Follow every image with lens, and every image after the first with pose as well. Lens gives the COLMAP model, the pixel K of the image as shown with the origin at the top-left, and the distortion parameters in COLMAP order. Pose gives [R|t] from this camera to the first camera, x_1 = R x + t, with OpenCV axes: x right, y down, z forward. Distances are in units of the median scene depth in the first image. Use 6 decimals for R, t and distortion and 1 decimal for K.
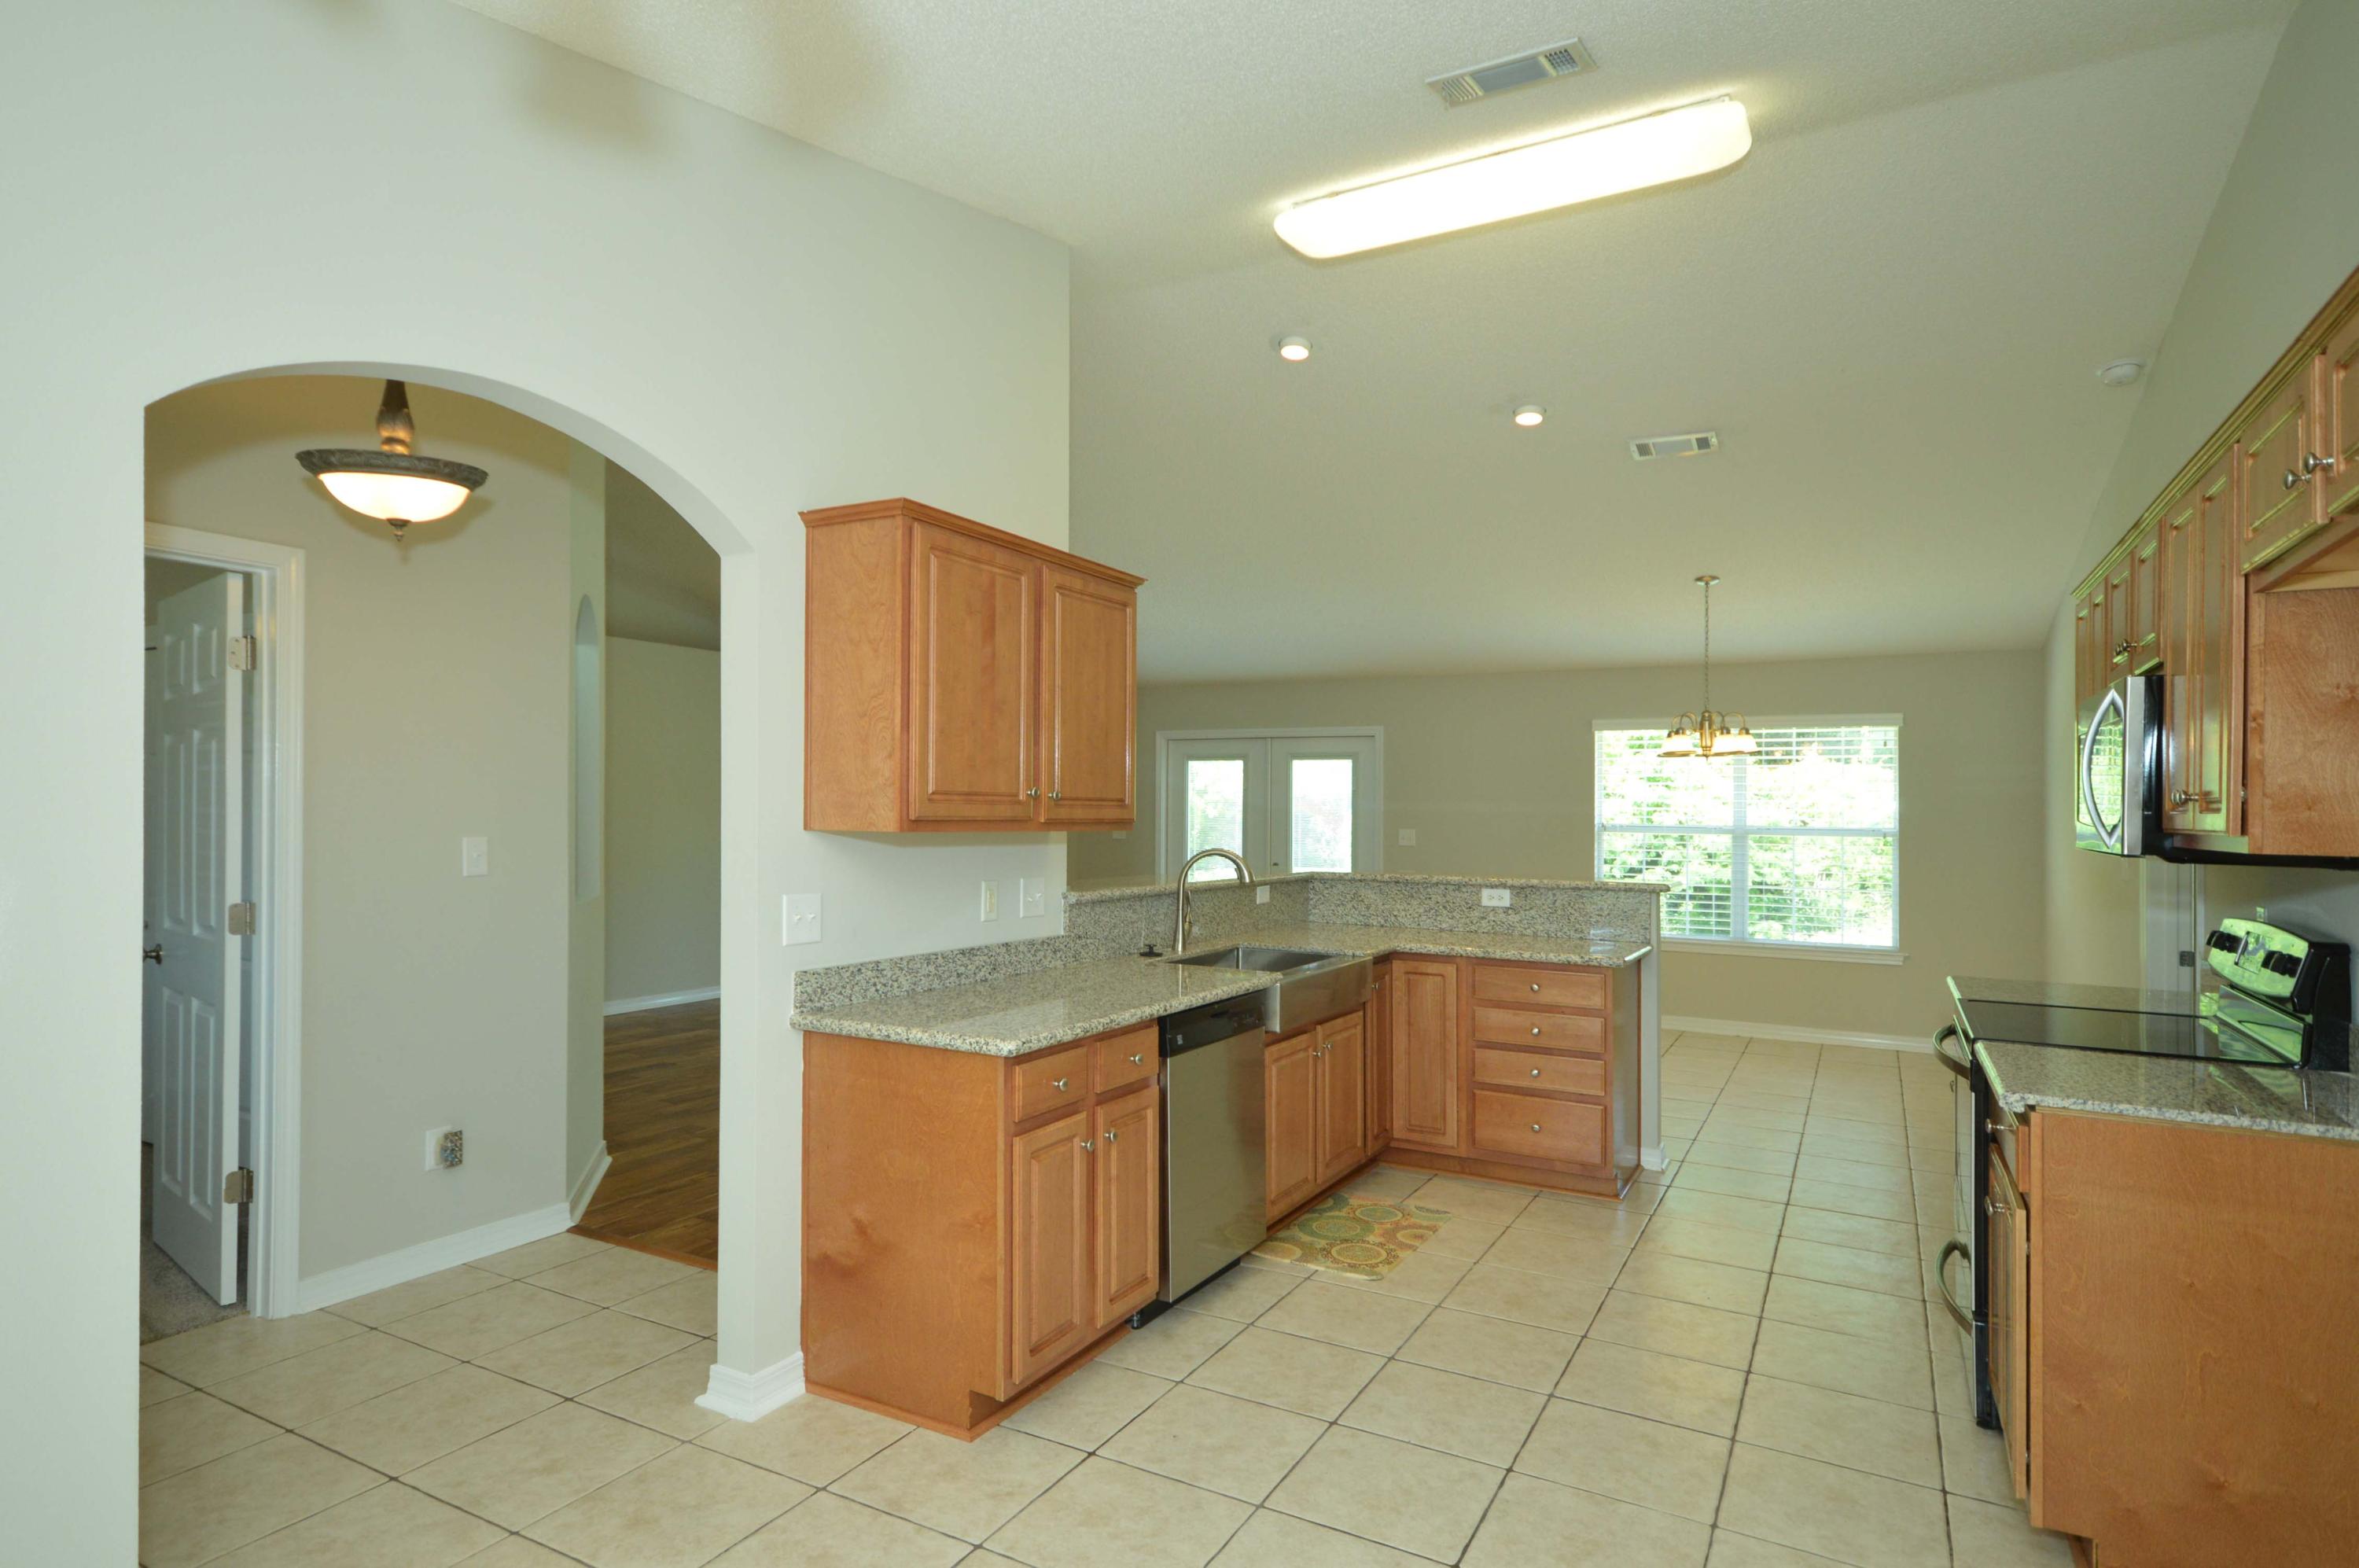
lens RADIAL K [[1257.1, 0, 1173.8], [0, 1257.1, 826.4], [0, 0, 1]] dist [0.015504, 0.001801]
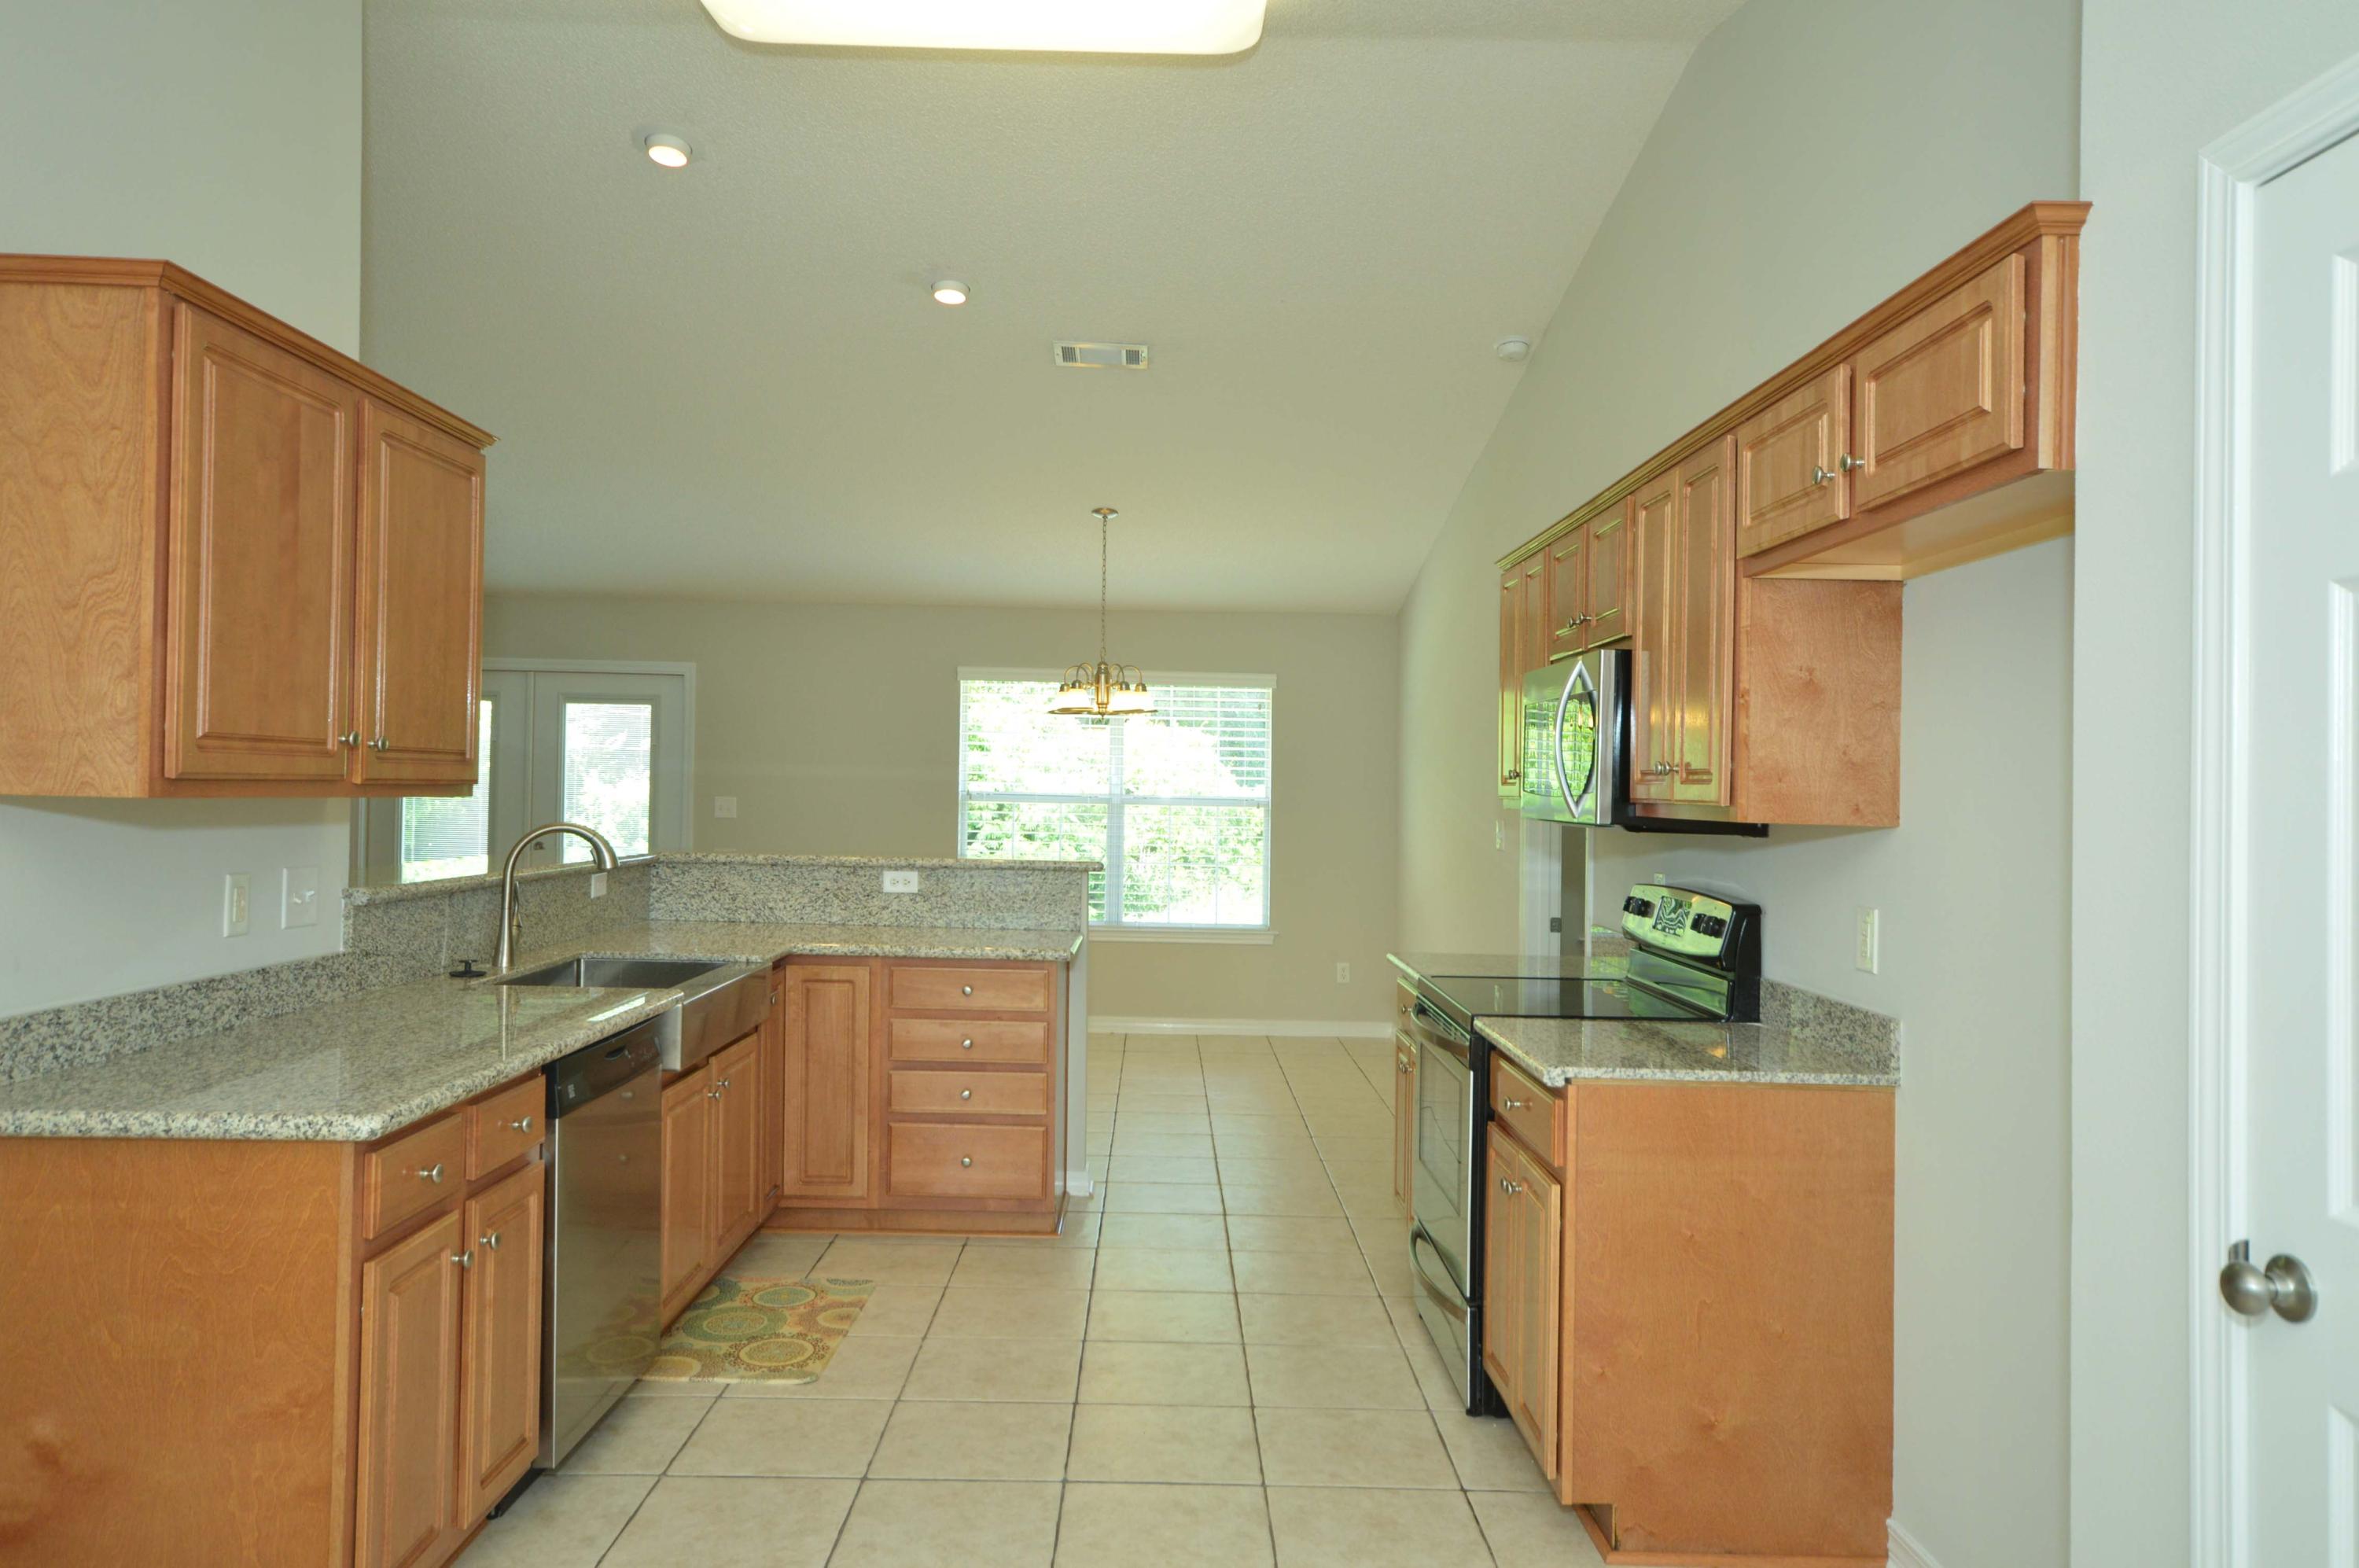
lens RADIAL K [[1567.8, 0, 1179.5], [0, 1567.8, 784.0], [0, 0, 1]] dist [0.007792, 0.029084]
pose [[0.869948, 0.007851, 0.493081, -0.135518], [-0.004814, 0.999961, -0.007429, 0.000904], [-0.493120, 0.004089, 0.869952, 0.059667]]
